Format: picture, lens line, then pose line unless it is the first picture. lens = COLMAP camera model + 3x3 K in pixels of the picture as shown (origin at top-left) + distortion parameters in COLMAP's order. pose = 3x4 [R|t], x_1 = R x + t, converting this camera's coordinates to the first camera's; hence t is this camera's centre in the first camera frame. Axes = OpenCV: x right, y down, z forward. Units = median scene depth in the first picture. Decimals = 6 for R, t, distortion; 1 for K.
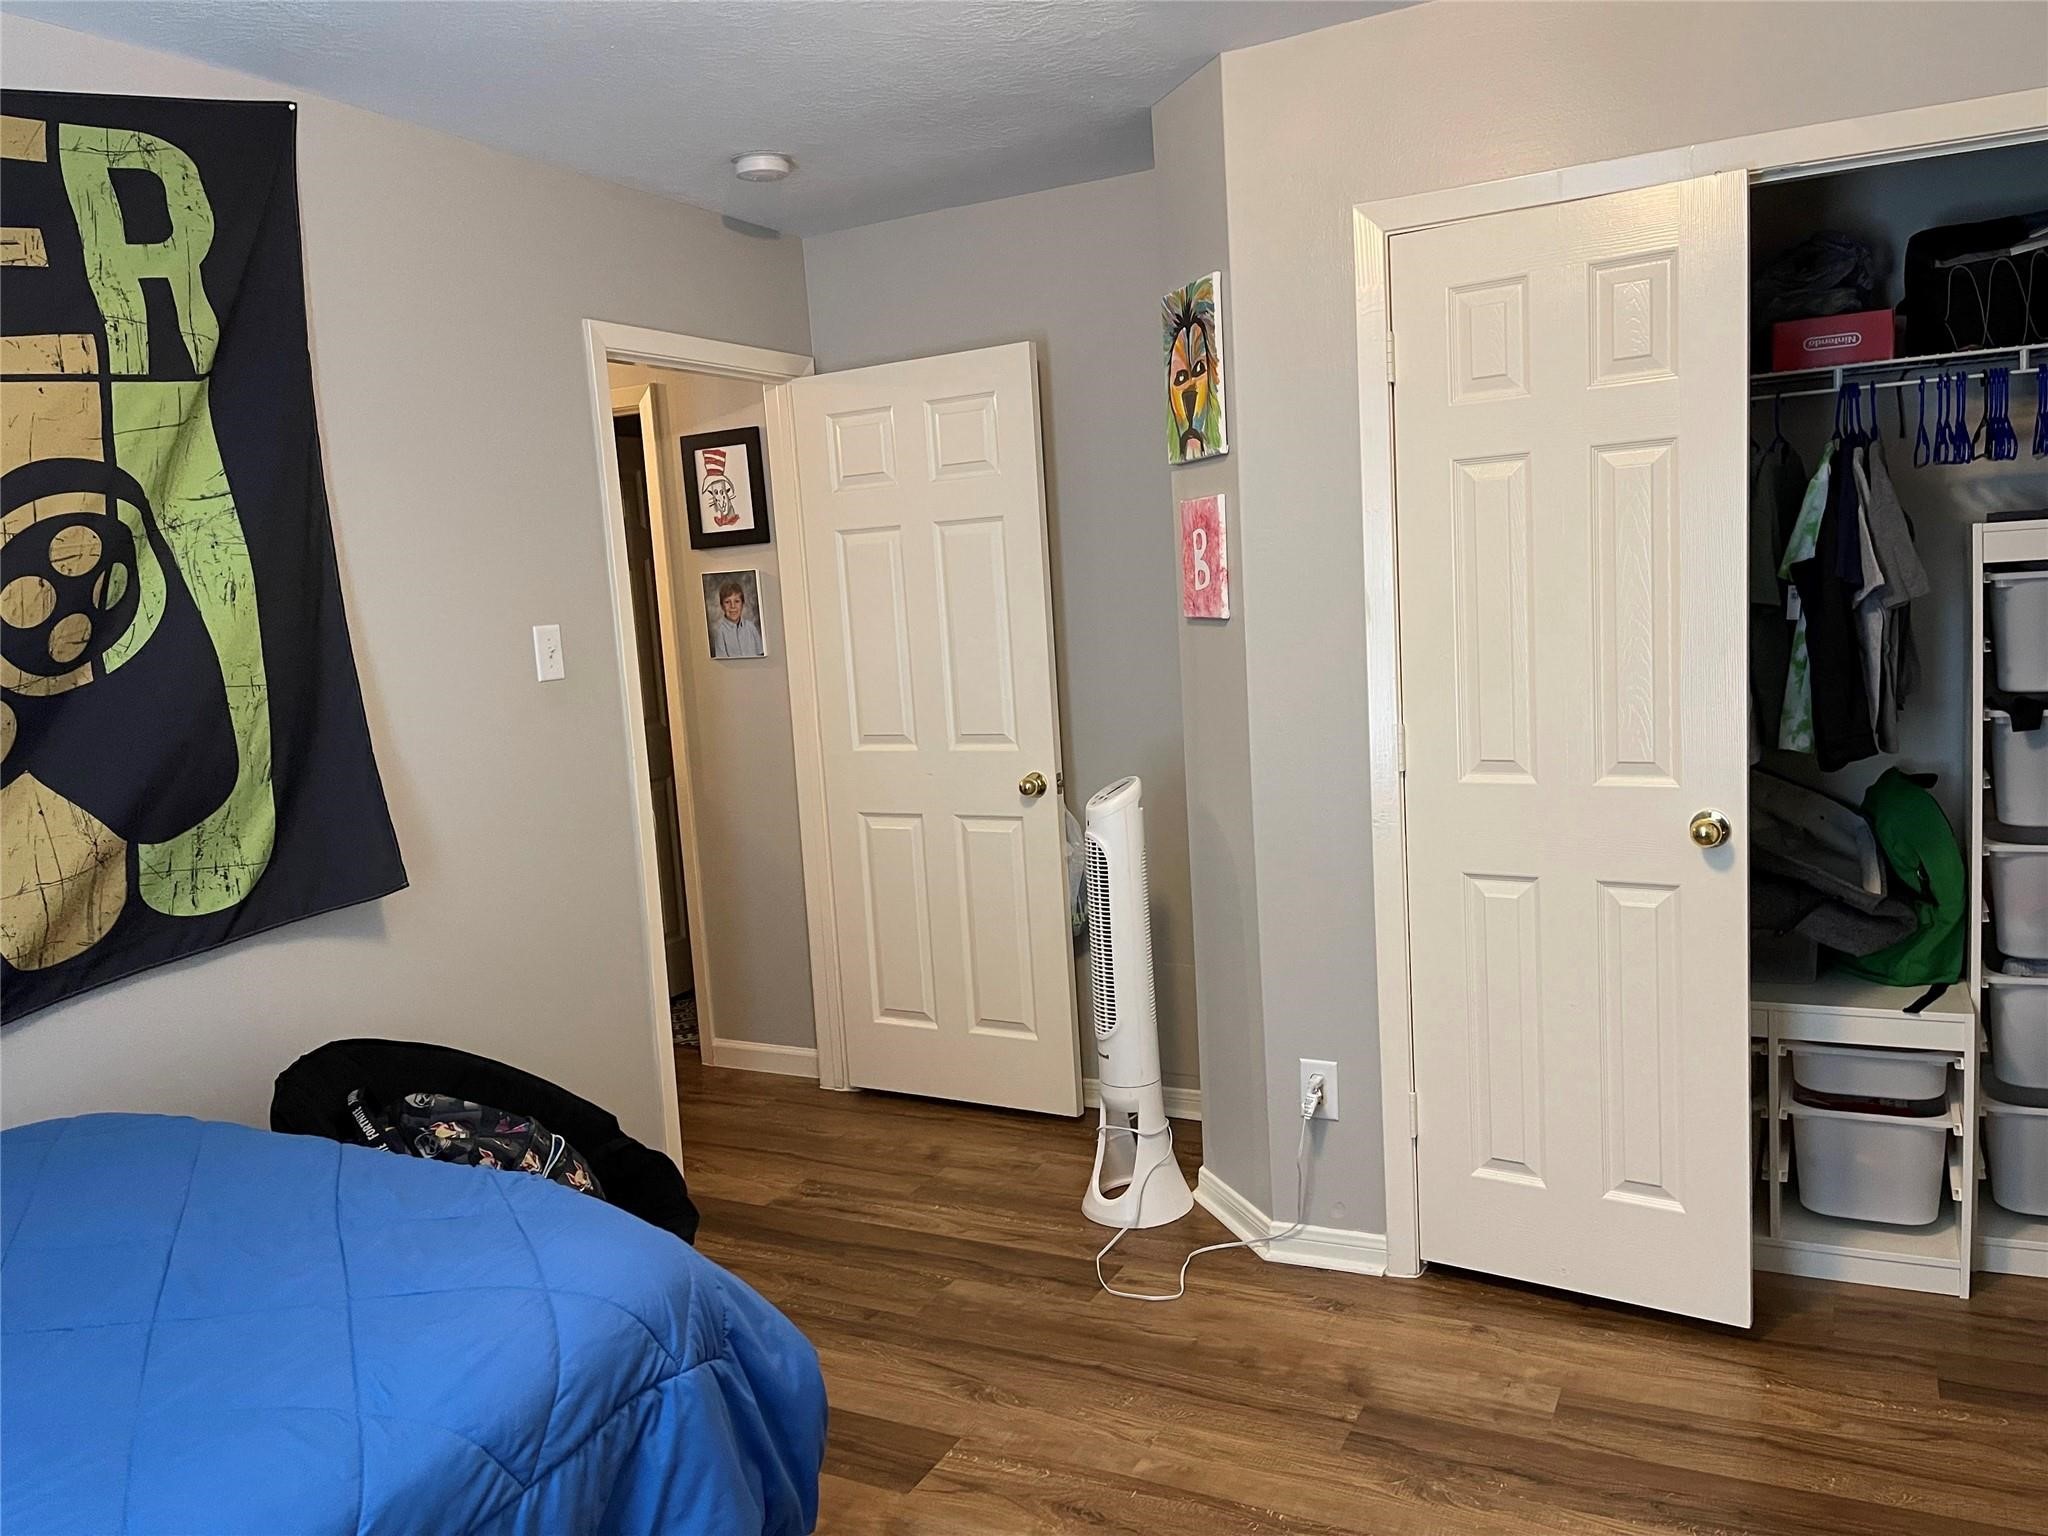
lens RADIAL K [[1546.2, 0, 1025.9], [0, 1546.2, 771.1], [0, 0, 1]] dist [0.069675, -0.092481]
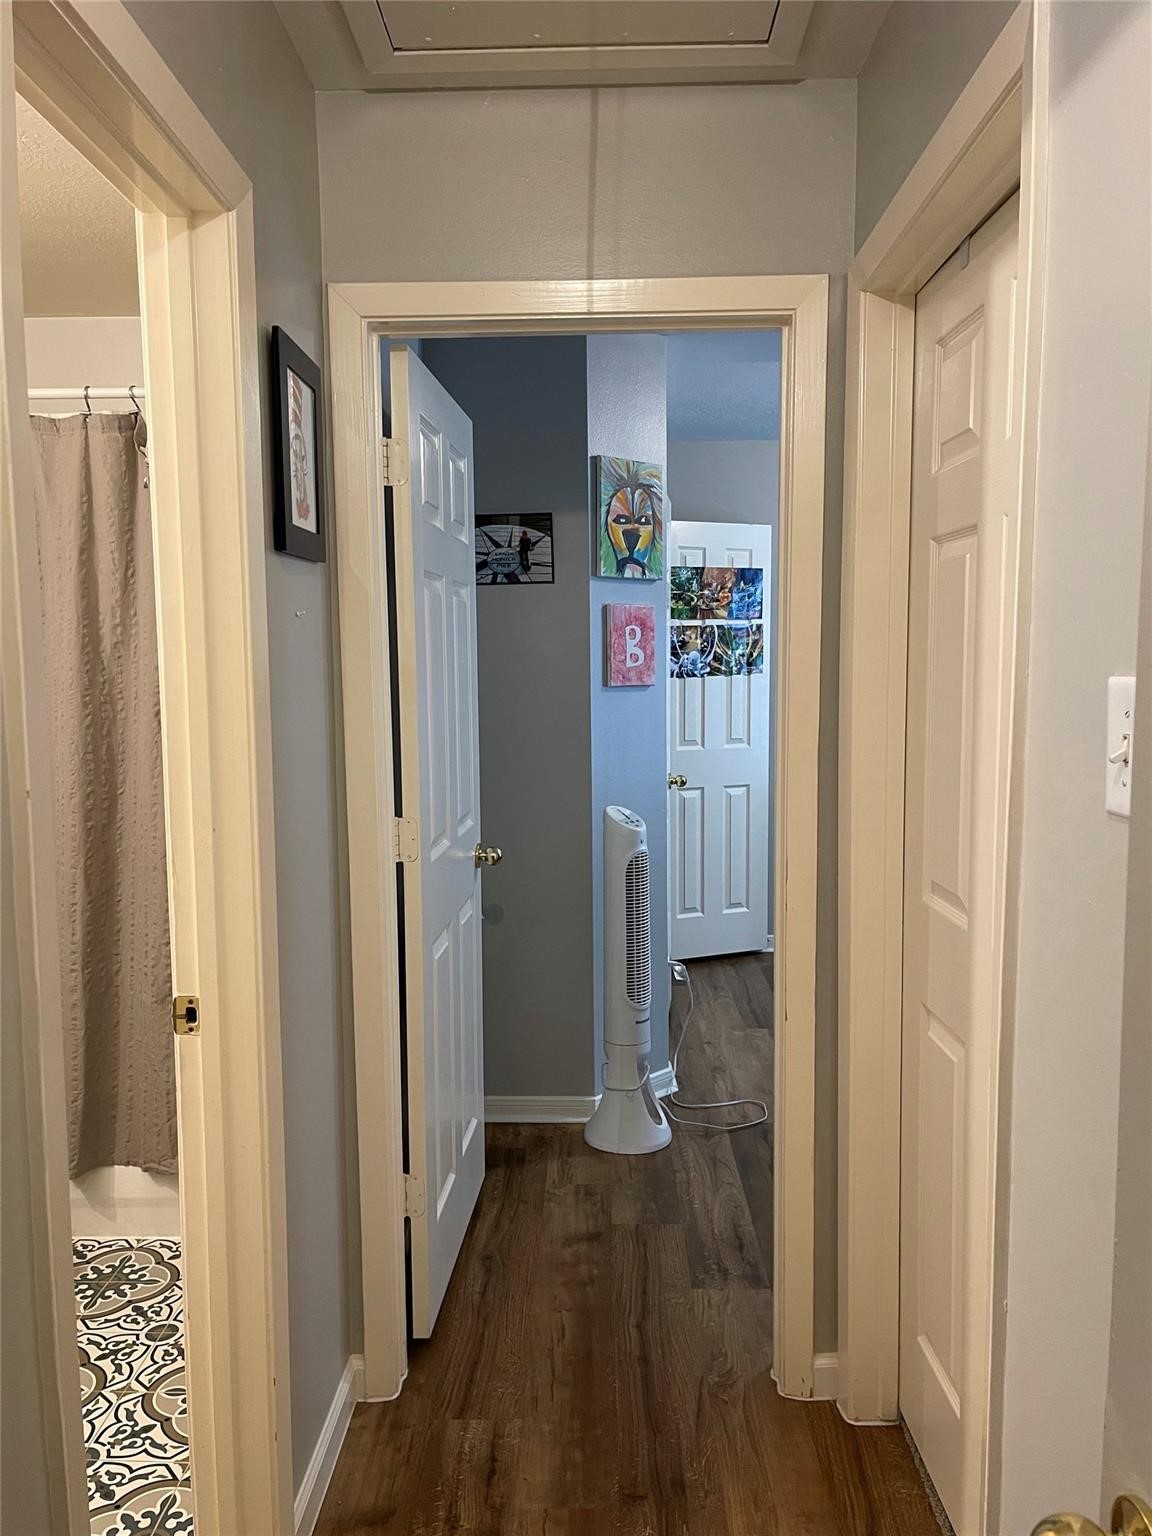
lens RADIAL K [[1159.6, 0, 576.3], [0, 1159.6, 768.2], [0, 0, 1]] dist [0.069675, -0.092481]
pose [[-0.437972, -0.022129, 0.898716, -0.855978], [0.146763, 0.984525, 0.095764, -0.136142], [-0.886928, 0.173840, -0.427947, 1.540130]]
